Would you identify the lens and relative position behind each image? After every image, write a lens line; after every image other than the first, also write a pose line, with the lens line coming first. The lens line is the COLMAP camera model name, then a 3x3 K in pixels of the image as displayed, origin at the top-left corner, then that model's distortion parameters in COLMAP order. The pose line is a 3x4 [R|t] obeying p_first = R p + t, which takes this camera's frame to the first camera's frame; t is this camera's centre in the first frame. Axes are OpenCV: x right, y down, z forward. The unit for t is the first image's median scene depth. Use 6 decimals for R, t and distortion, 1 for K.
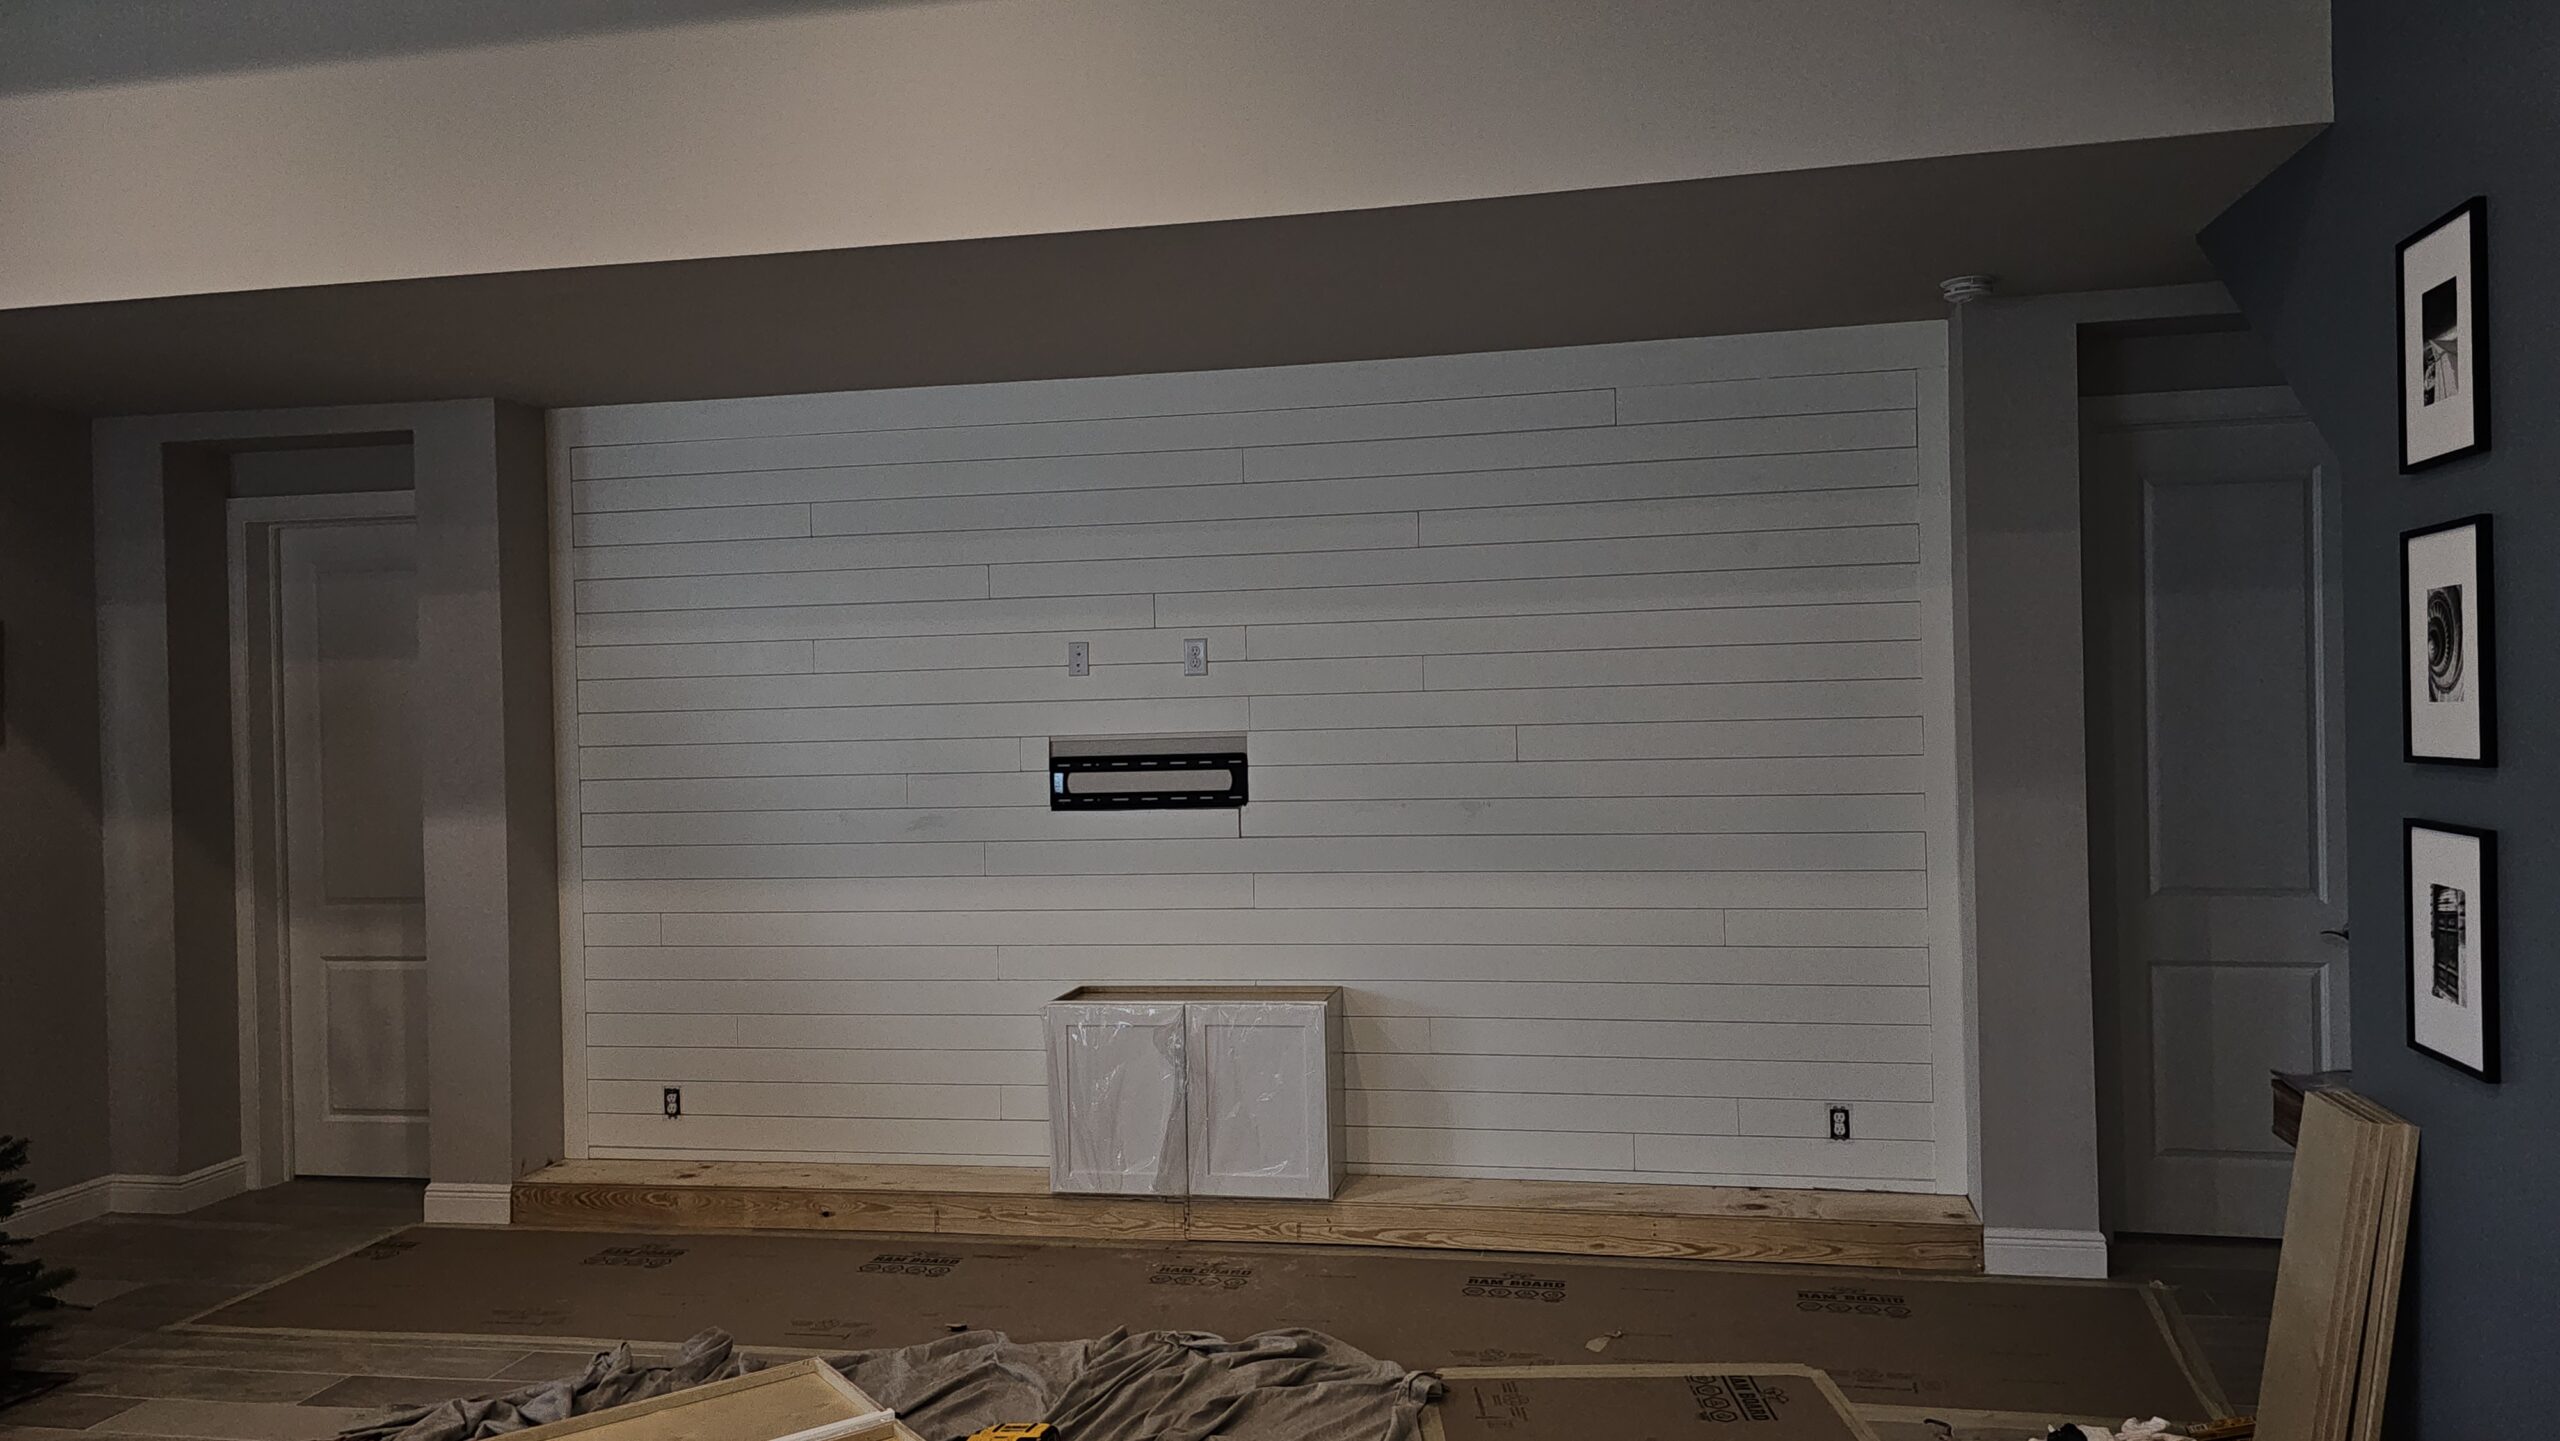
lens RADIAL K [[1793.8, 0, 1322.0], [0, 1793.8, 698.3], [0, 0, 1]] dist [0.069733, -0.073772]
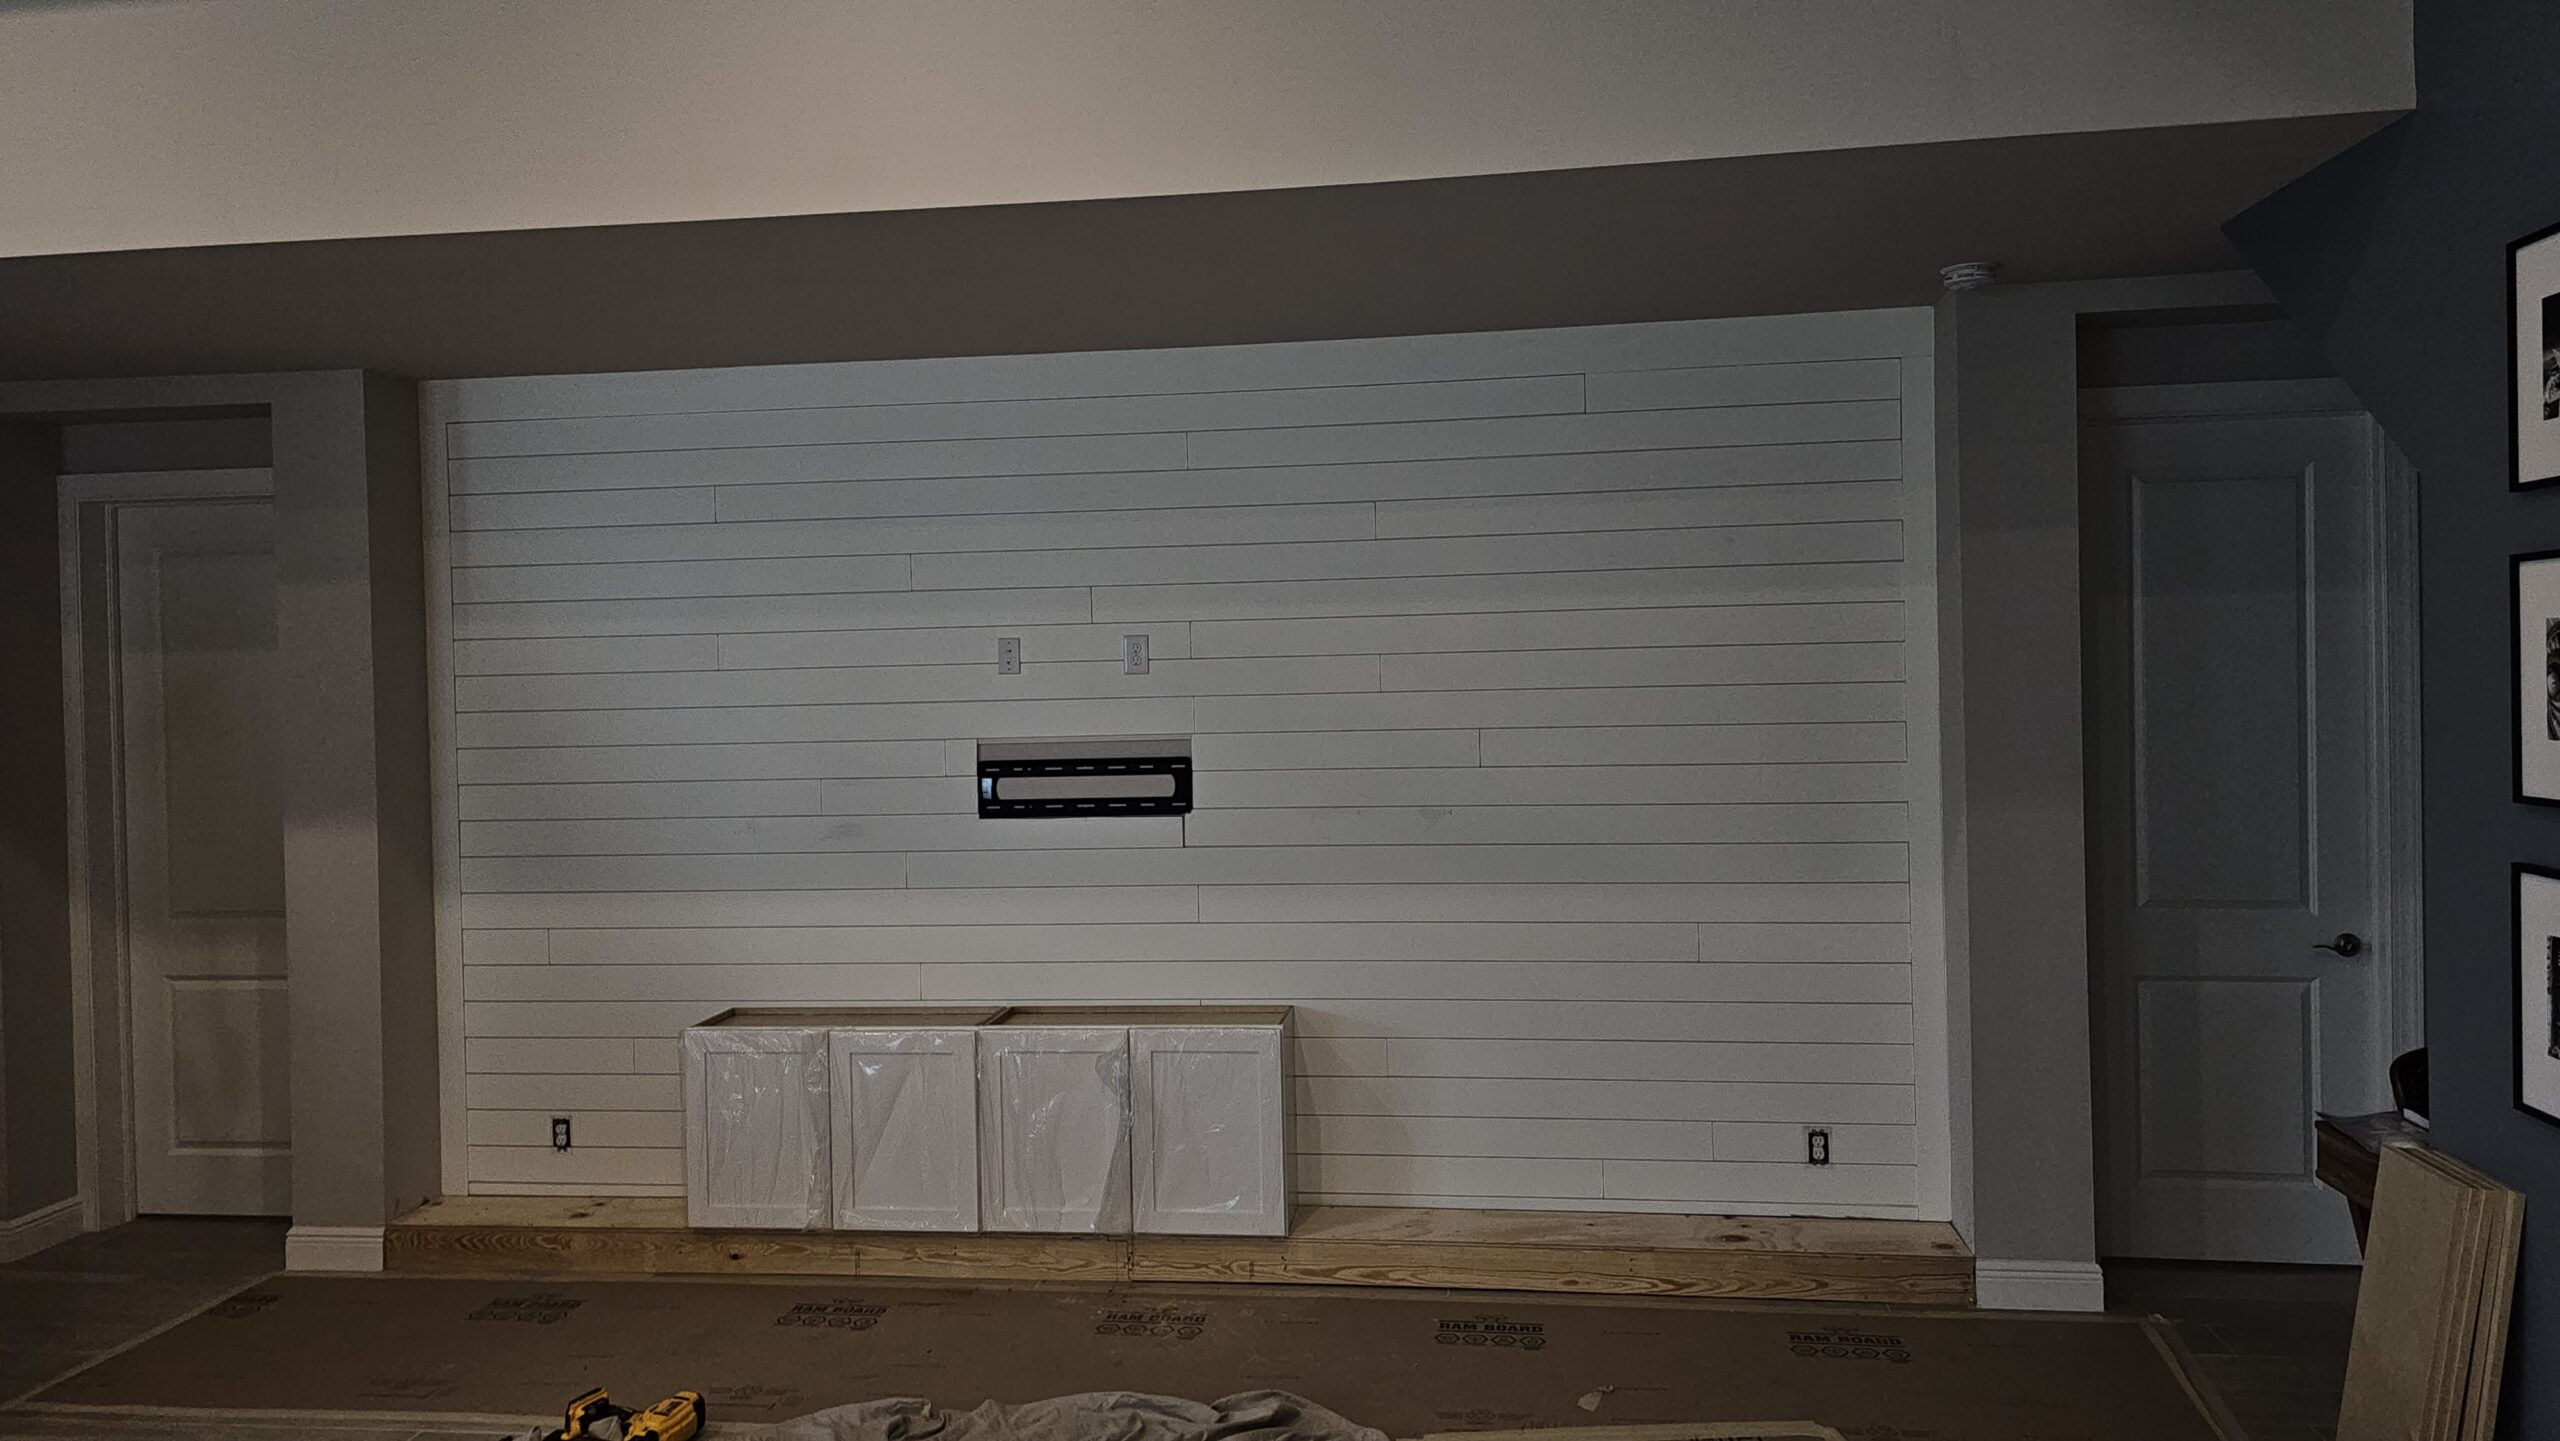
lens RADIAL K [[1791.5, 0, 1282.9], [0, 1791.5, 670.6], [0, 0, 1]] dist [0.066804, -0.063685]
pose [[0.998314, 0.001217, 0.058026, -0.051183], [-0.001613, 0.999976, 0.006768, -0.022381], [-0.058016, -0.006850, 0.998292, 0.065398]]
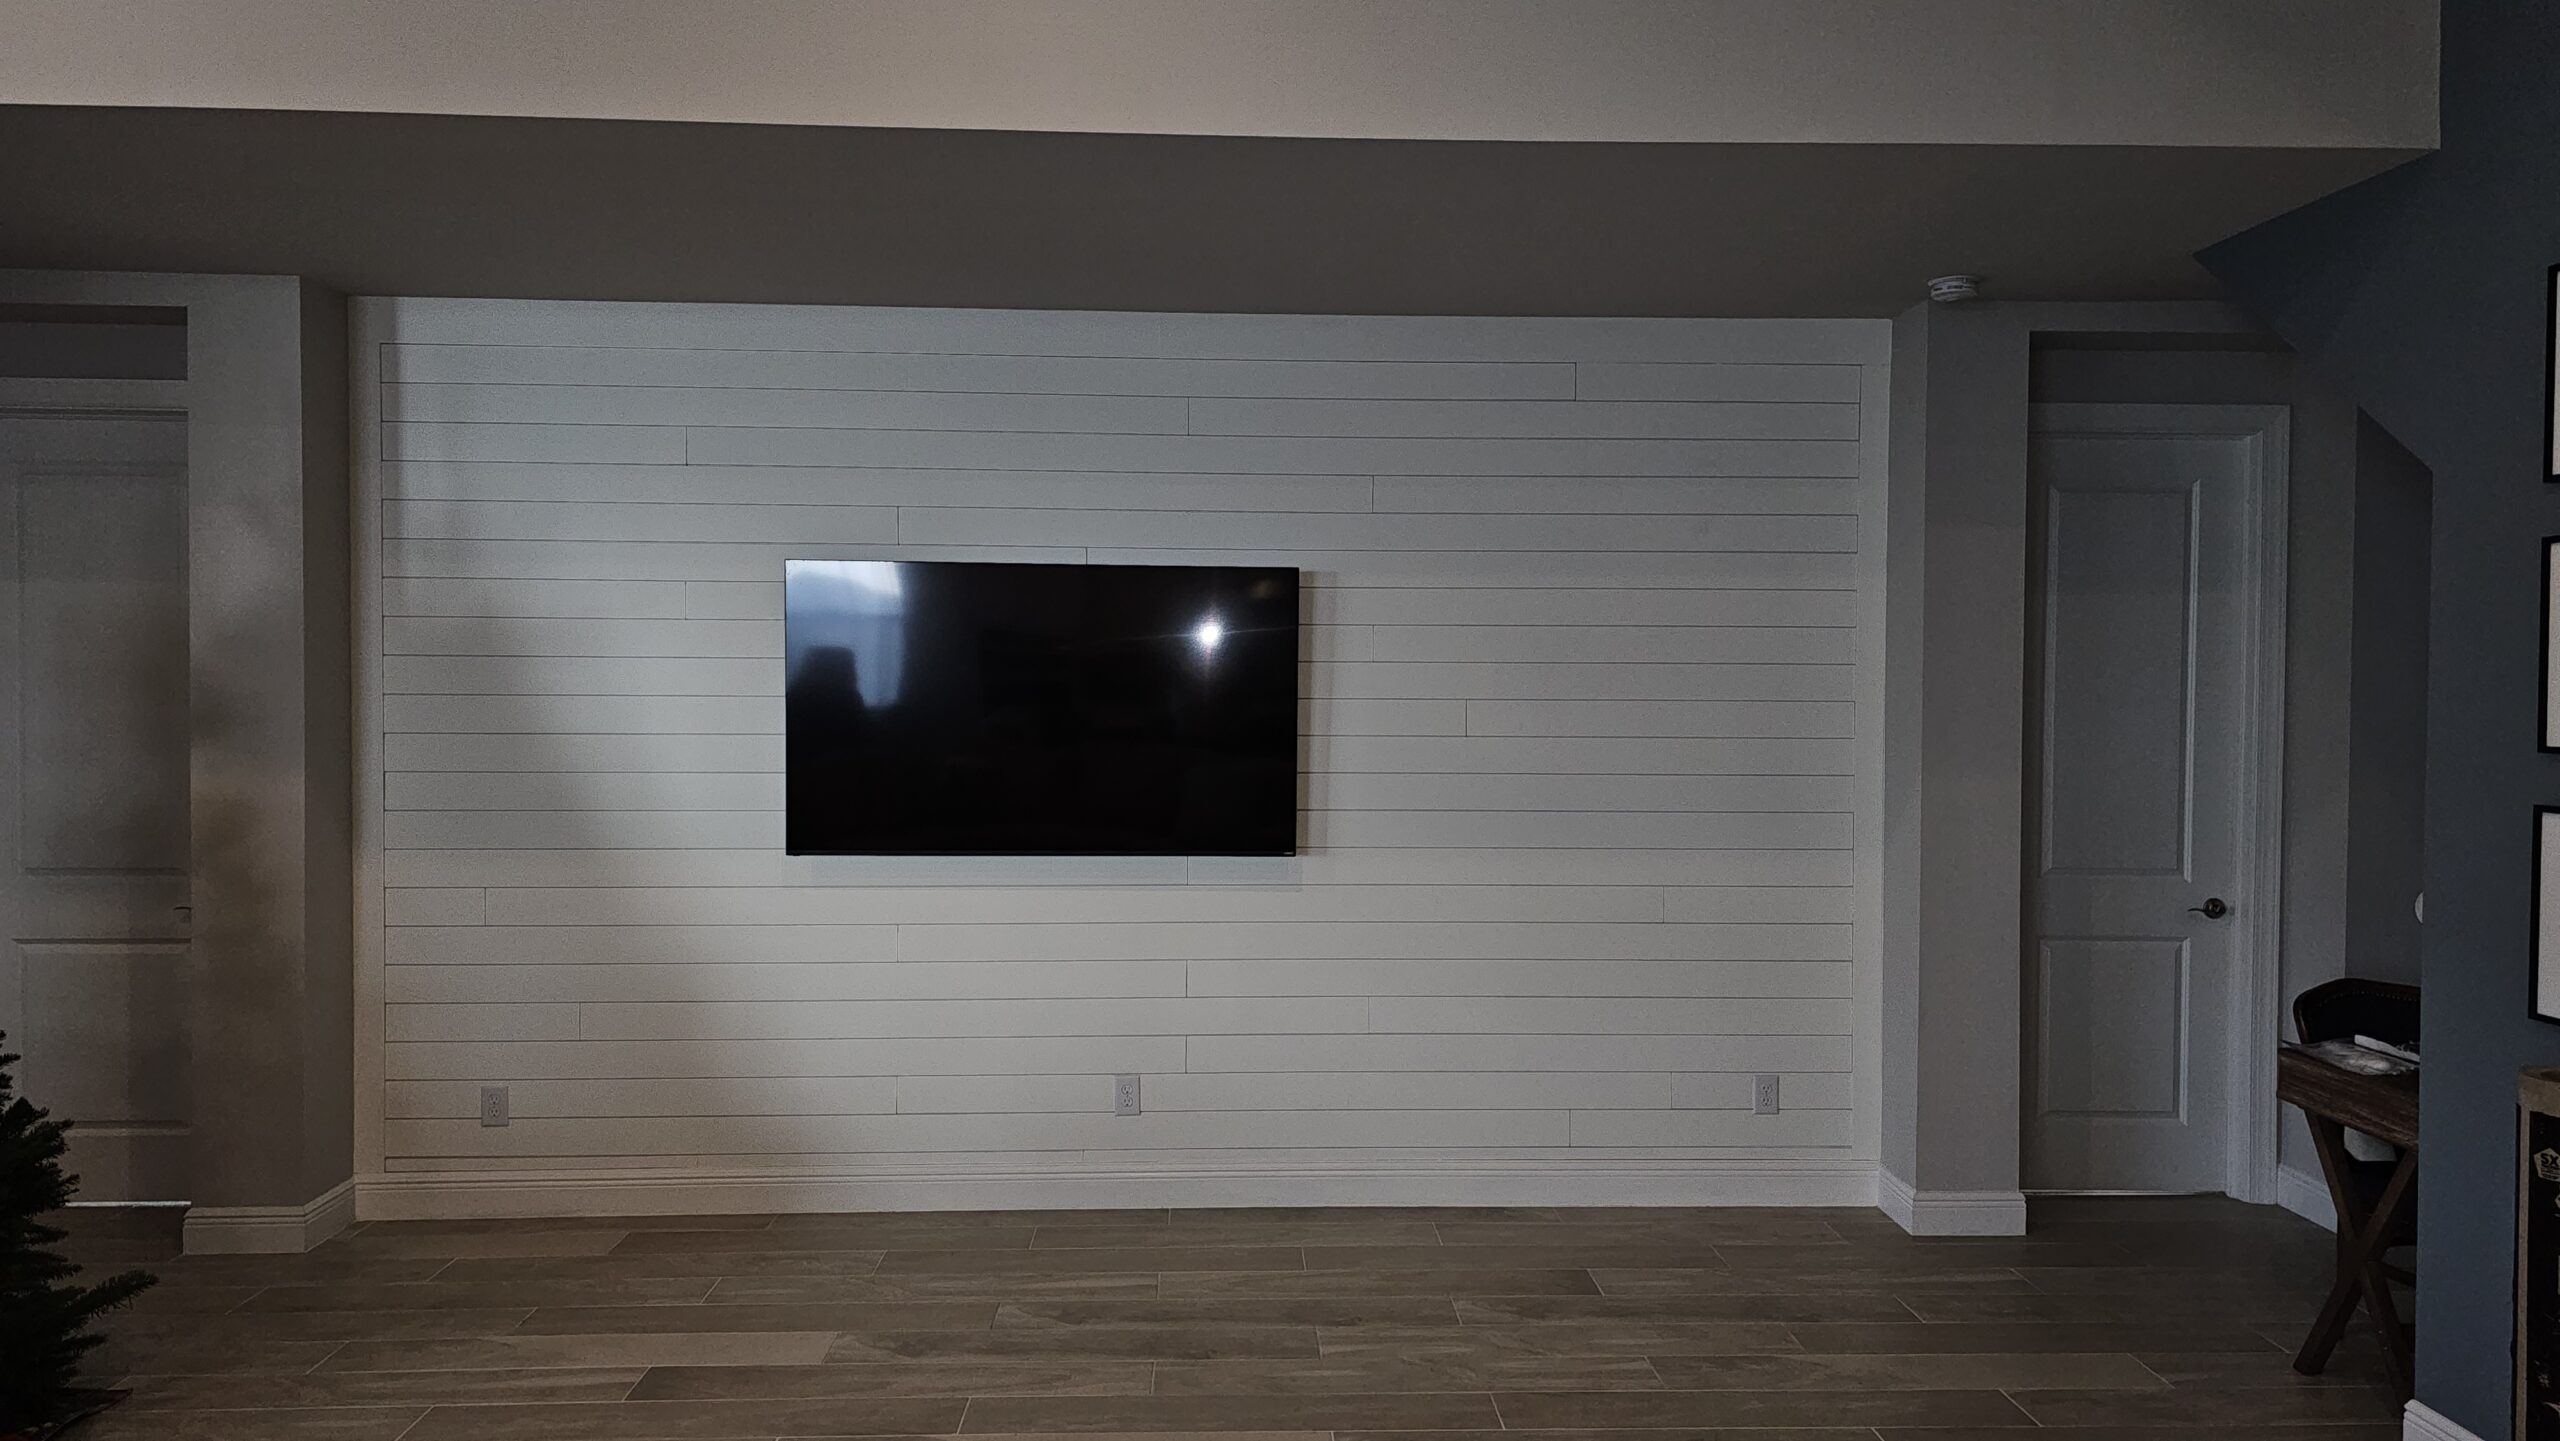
lens RADIAL K [[1753.1, 0, 1286.3], [0, 1753.1, 691.6], [0, 0, 1]] dist [0.061521, -0.063173]
pose [[0.970841, 0.028567, 0.238015, -0.221378], [-0.030656, 0.999517, 0.005077, 0.009487], [-0.237755, -0.012226, 0.971248, 0.094274]]
